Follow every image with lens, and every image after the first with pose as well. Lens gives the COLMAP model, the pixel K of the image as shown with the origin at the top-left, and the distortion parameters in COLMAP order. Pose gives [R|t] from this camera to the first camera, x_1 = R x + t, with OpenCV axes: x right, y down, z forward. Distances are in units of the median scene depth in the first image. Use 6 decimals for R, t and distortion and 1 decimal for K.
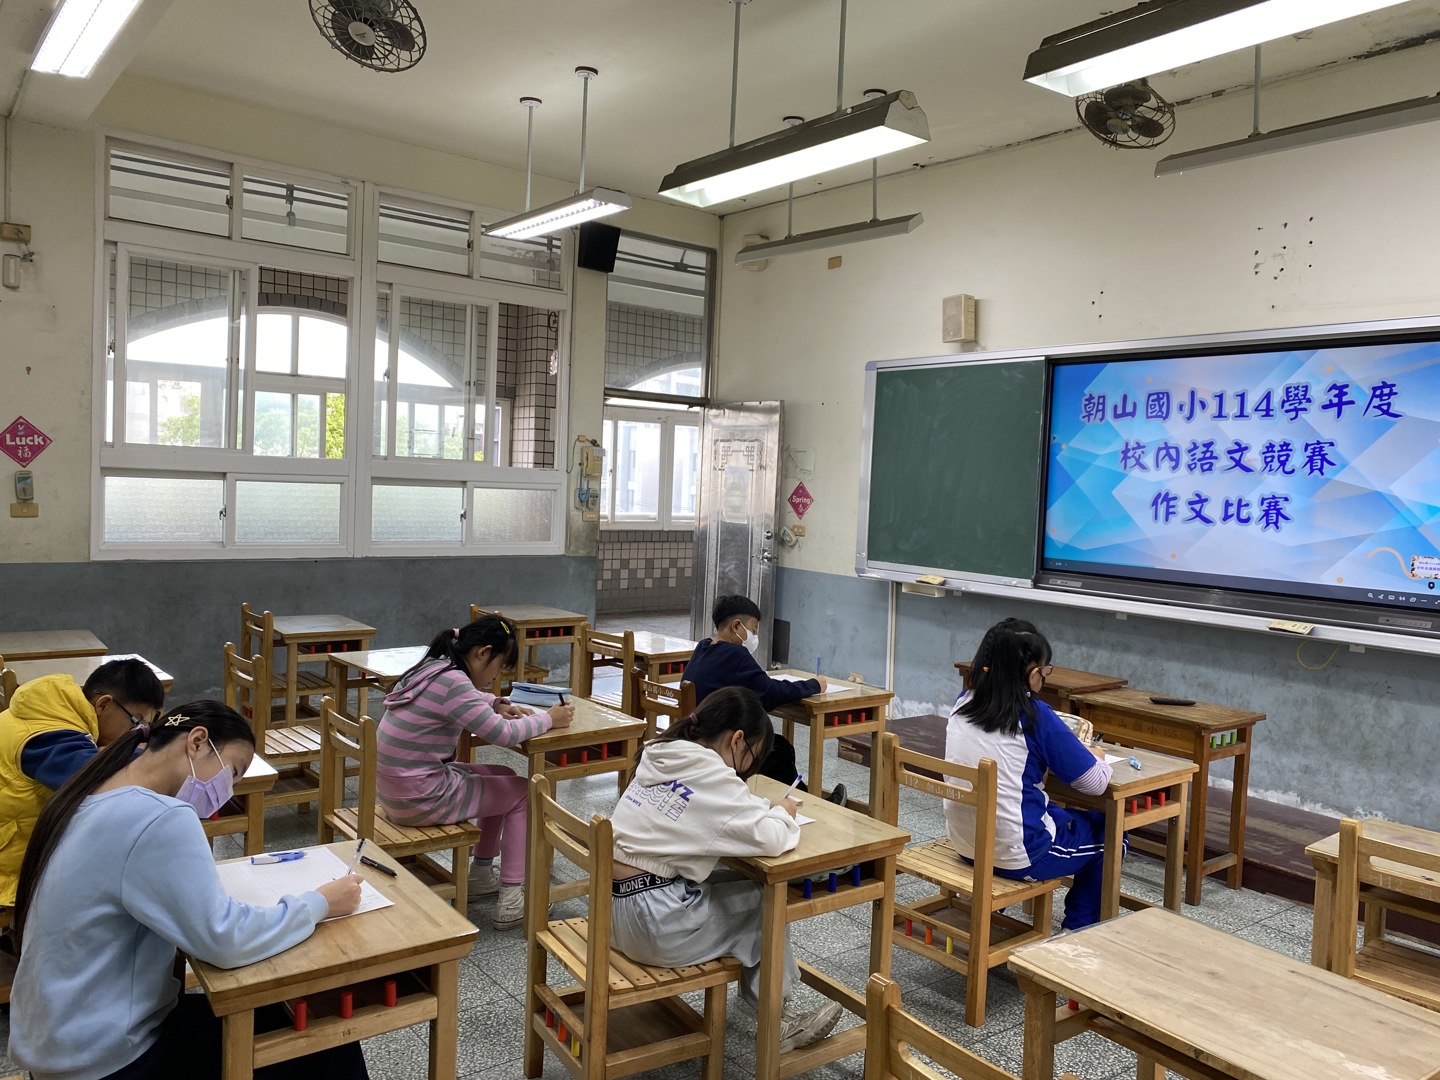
lens RADIAL K [[1101.3, 0, 718.5], [0, 1101.3, 528.6], [0, 0, 1]] dist [0.074711, -0.028672]
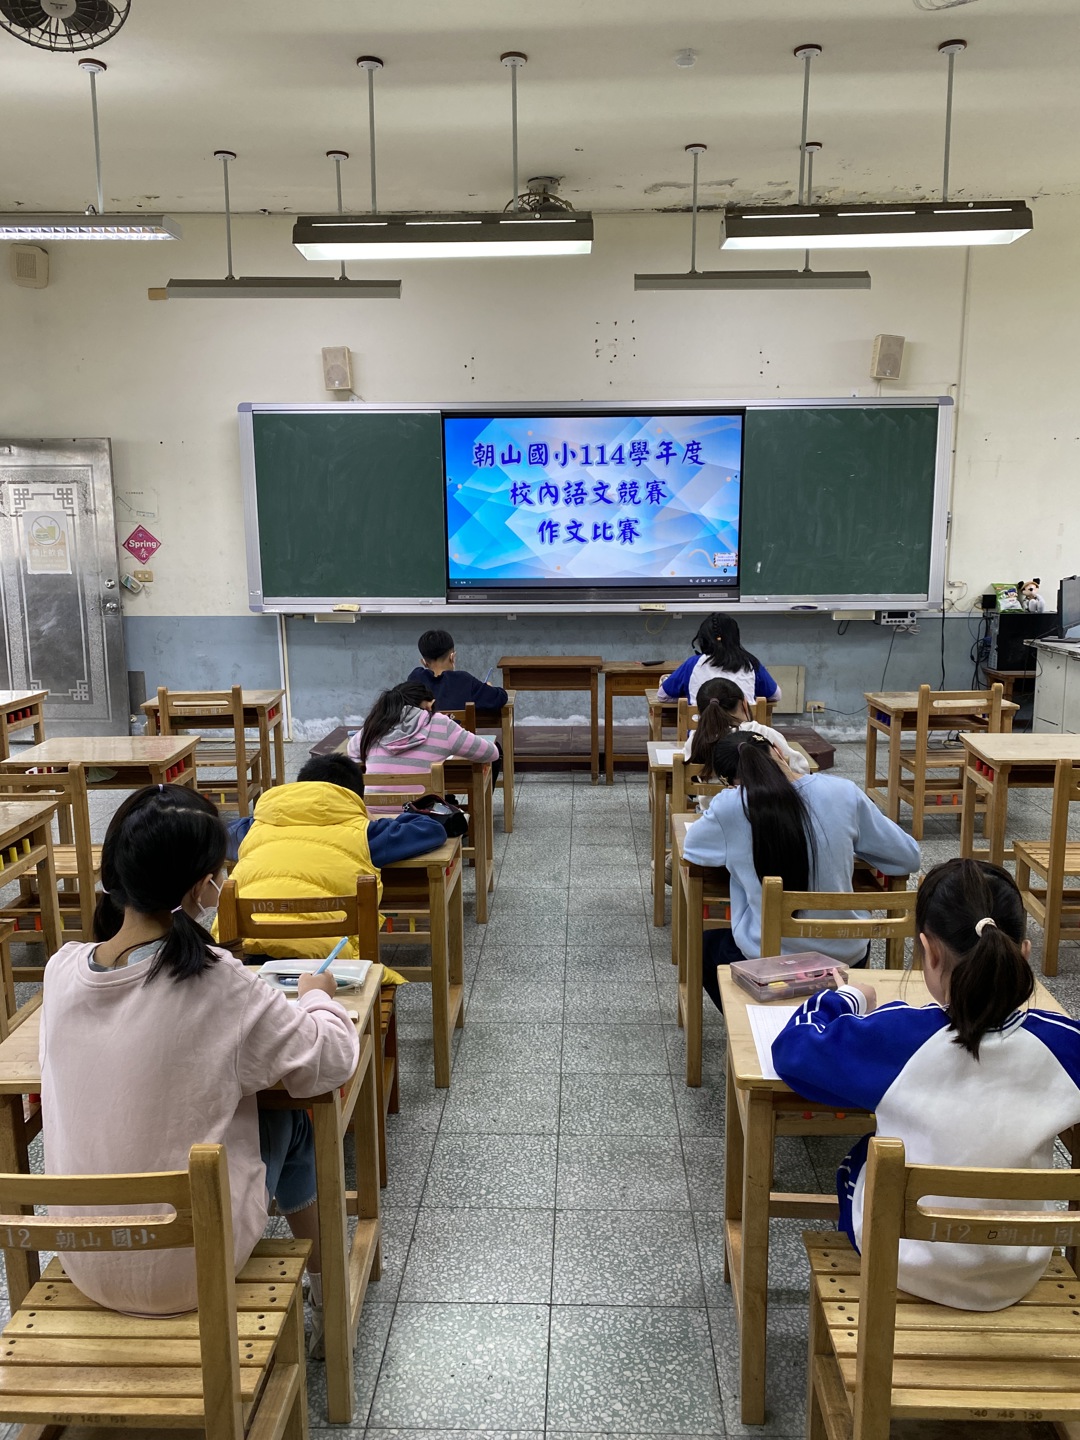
lens RADIAL K [[1101.3, 0, 539.1], [0, 1101.3, 728.8], [0, 0, 1]] dist [0.074711, -0.028672]
pose [[0.660525, -0.186411, 0.727294, -0.629206], [0.070662, 0.979823, 0.186961, -0.036477], [-0.747471, -0.072100, 0.660370, 0.105818]]
